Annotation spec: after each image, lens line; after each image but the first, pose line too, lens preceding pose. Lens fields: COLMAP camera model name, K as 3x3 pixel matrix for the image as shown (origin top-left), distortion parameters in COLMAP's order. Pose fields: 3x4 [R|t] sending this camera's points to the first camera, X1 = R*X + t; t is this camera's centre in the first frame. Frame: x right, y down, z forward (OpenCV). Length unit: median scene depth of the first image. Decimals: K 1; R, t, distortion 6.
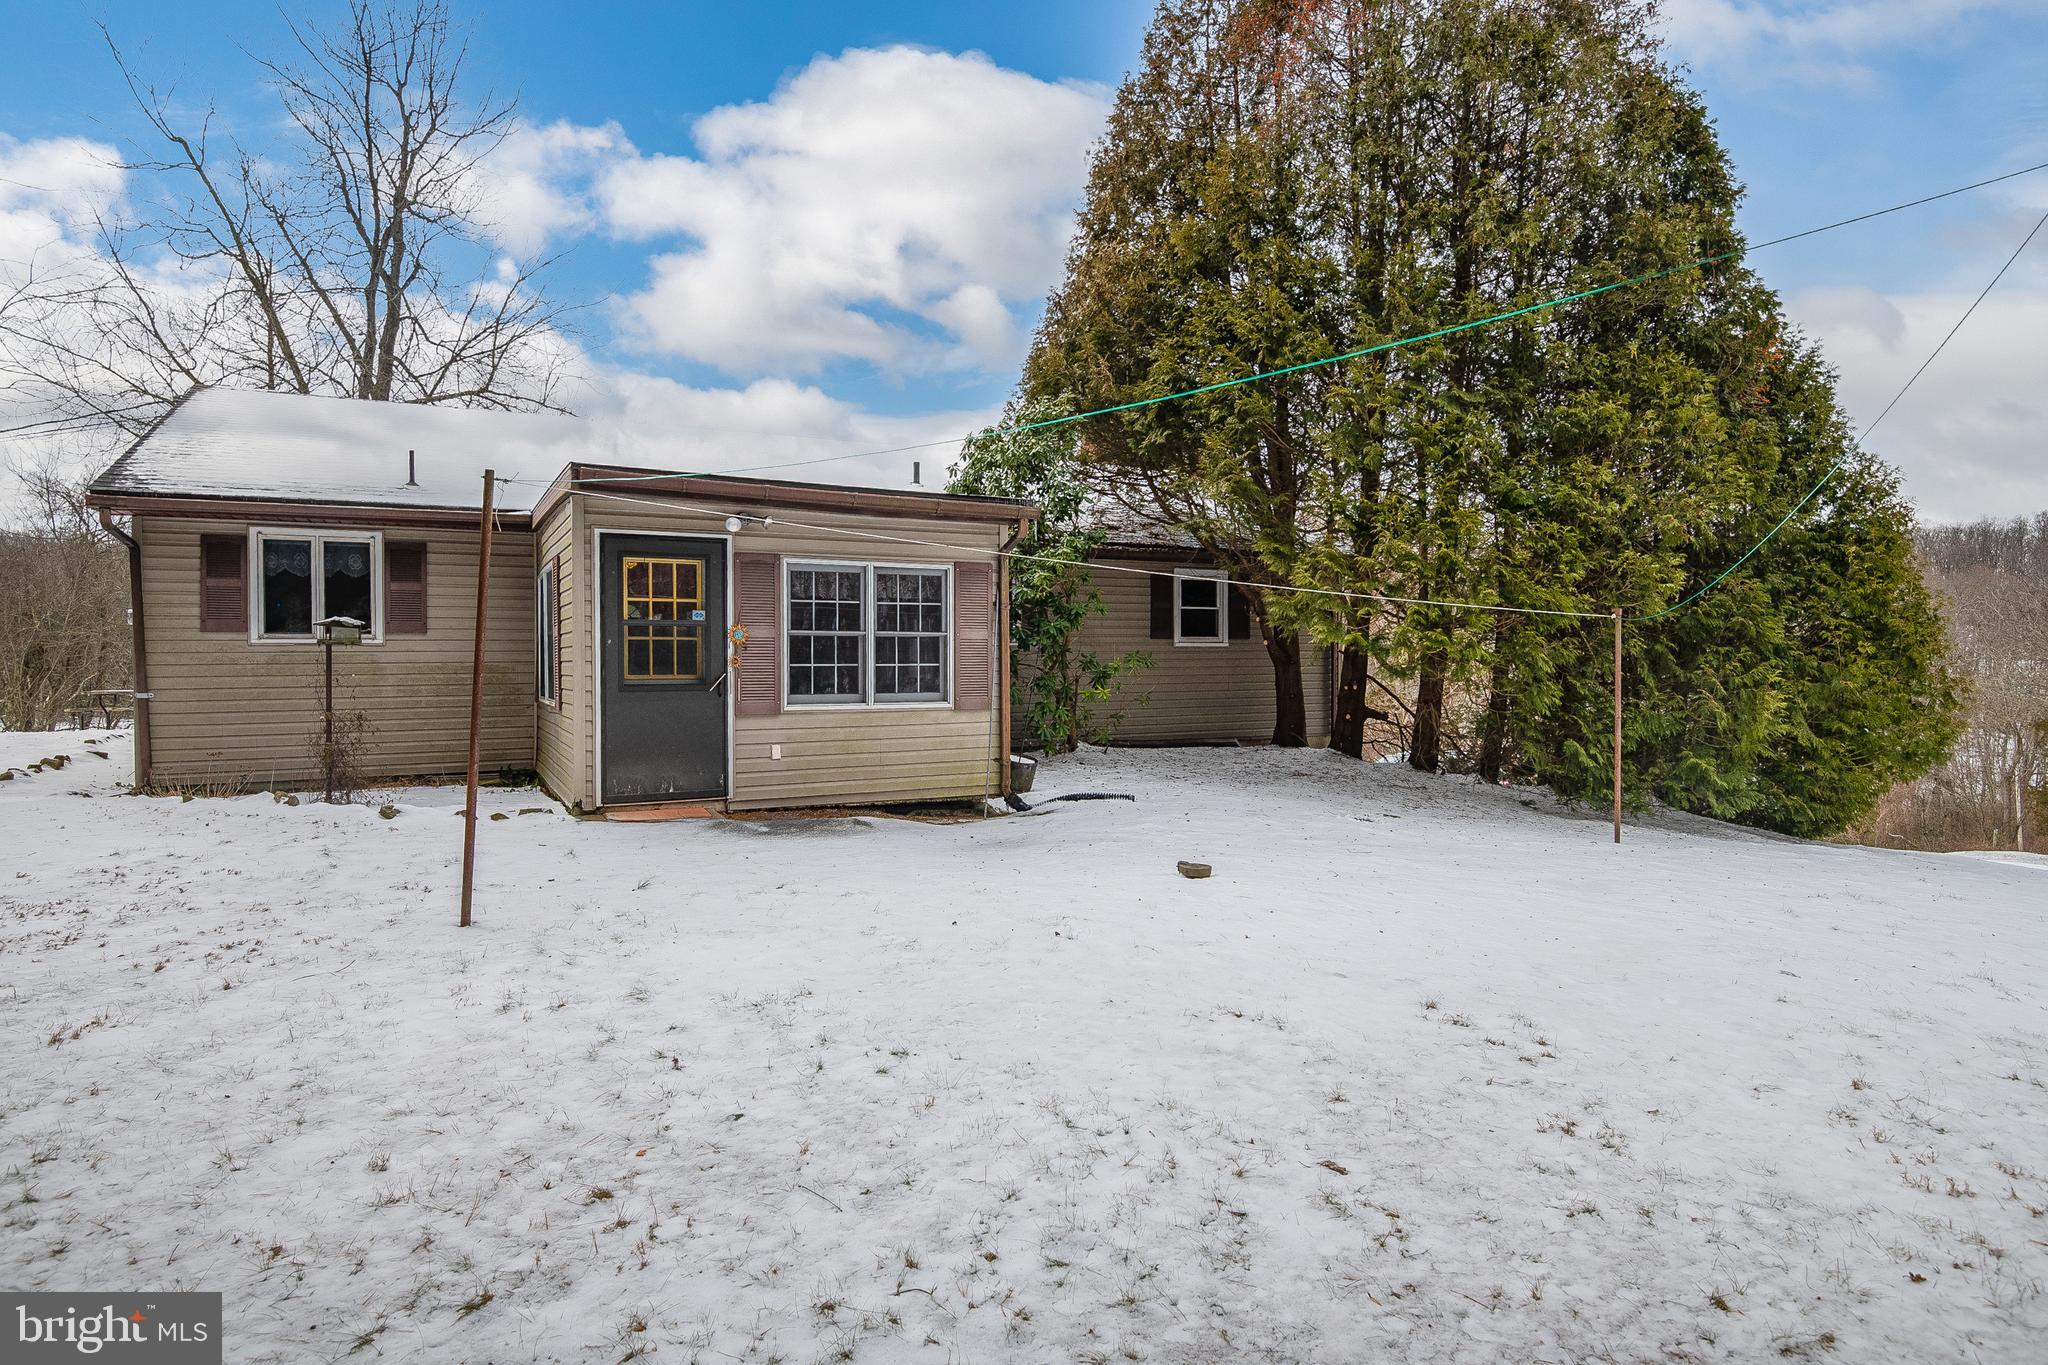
lens RADIAL K [[1091.8, 0, 1078.8], [0, 1091.8, 695.2], [0, 0, 1]] dist [0.002075, -0.023992]
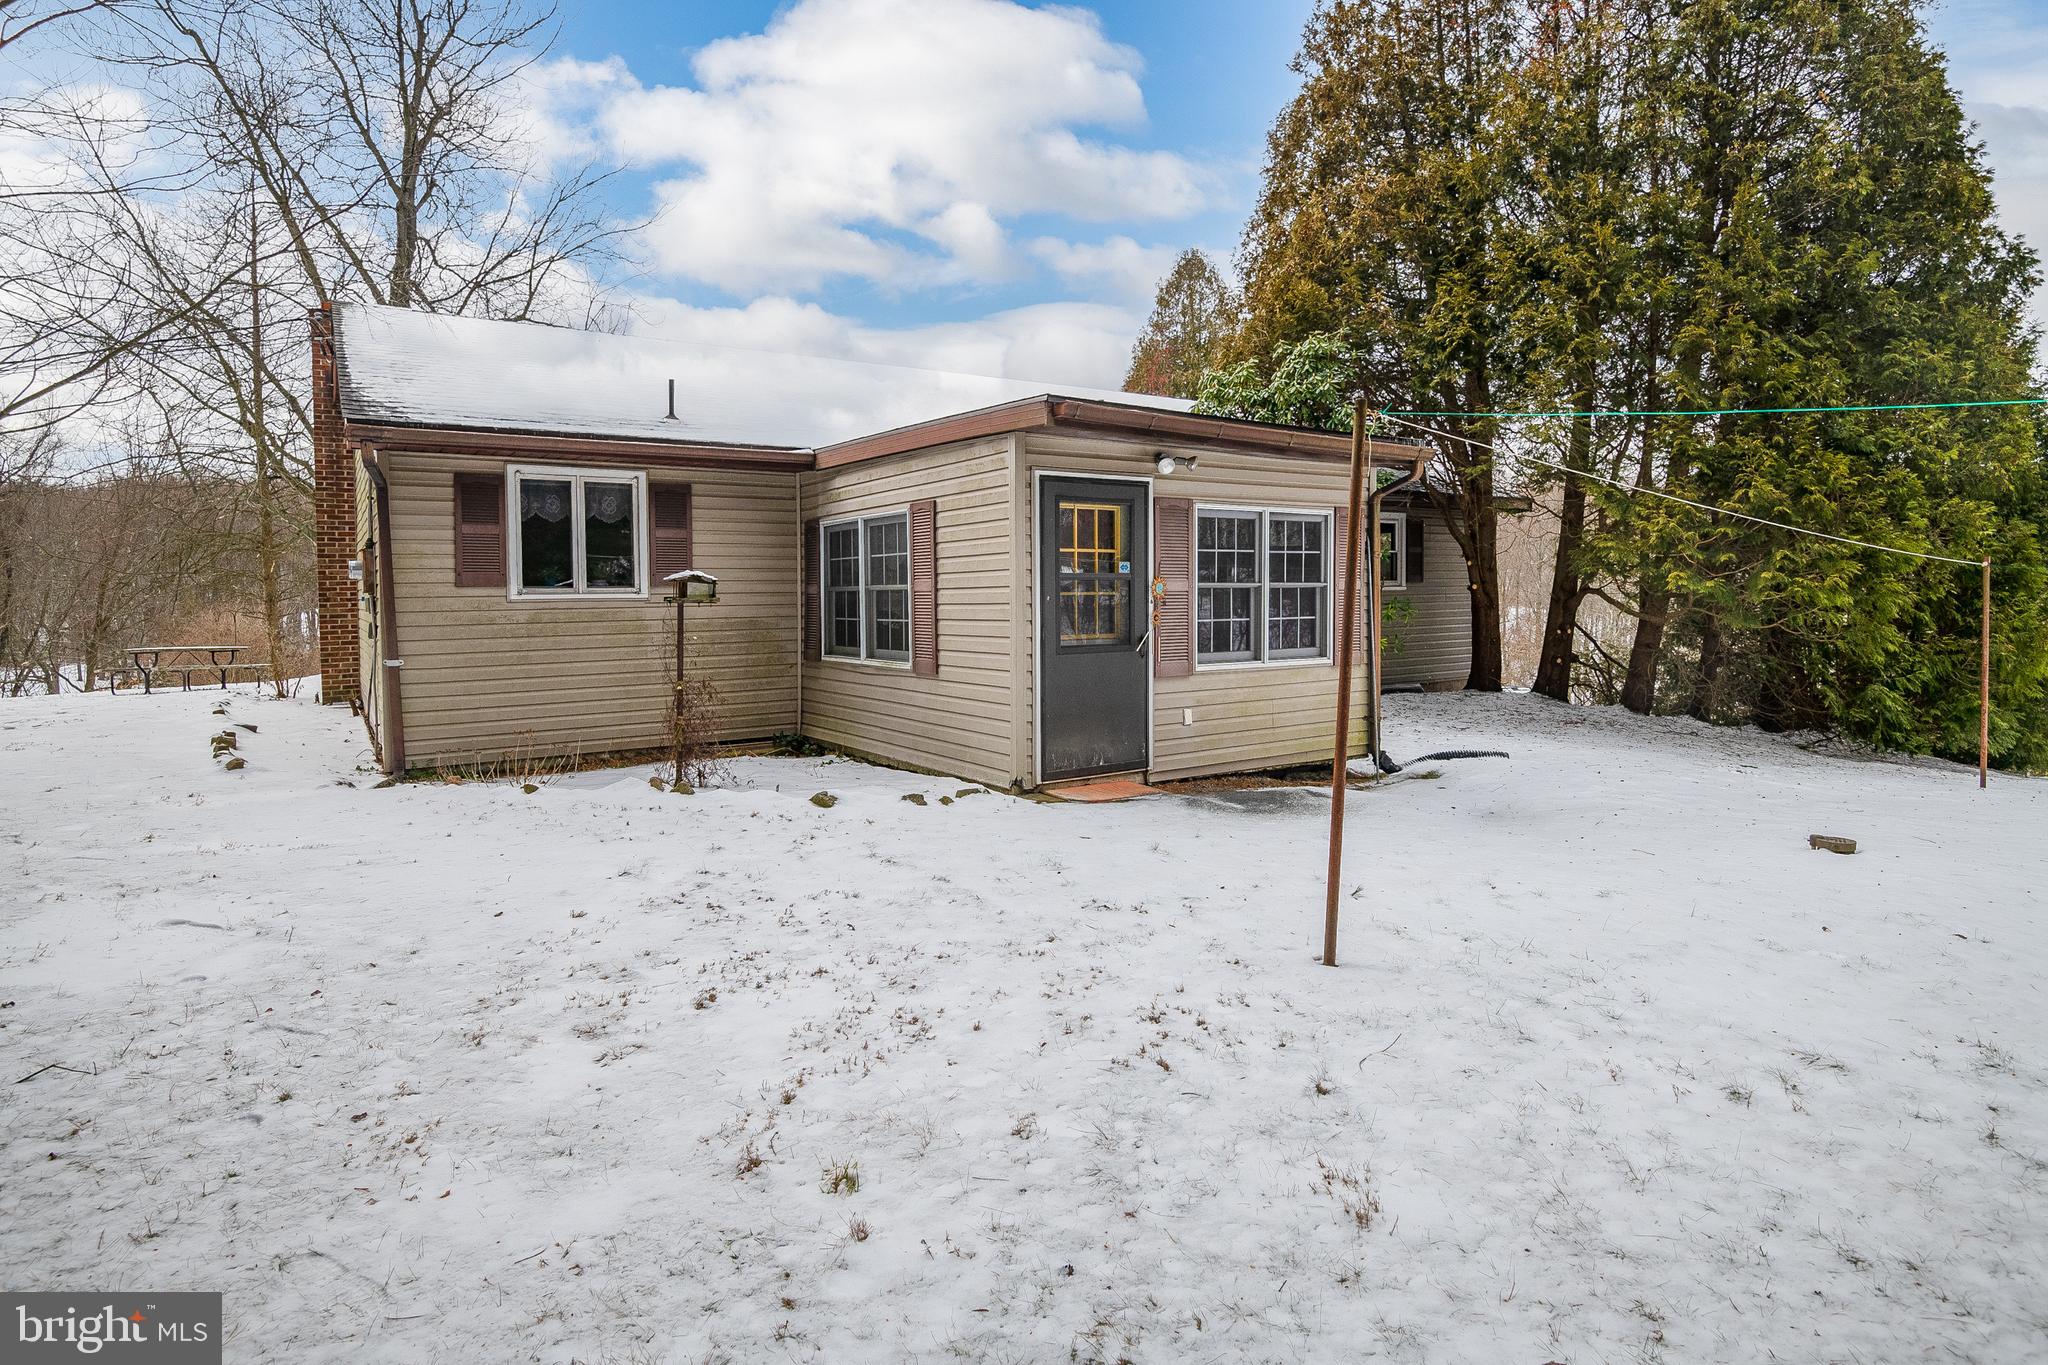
lens RADIAL K [[1050.3, 0, 1024.7], [0, 1050.3, 639.3], [0, 0, 1]] dist [-0.000998, -0.022269]
pose [[0.994994, -0.012239, 0.099185, -0.465490], [0.011255, 0.999882, 0.010474, -0.021640], [-0.099302, -0.009306, 0.995014, 0.135091]]
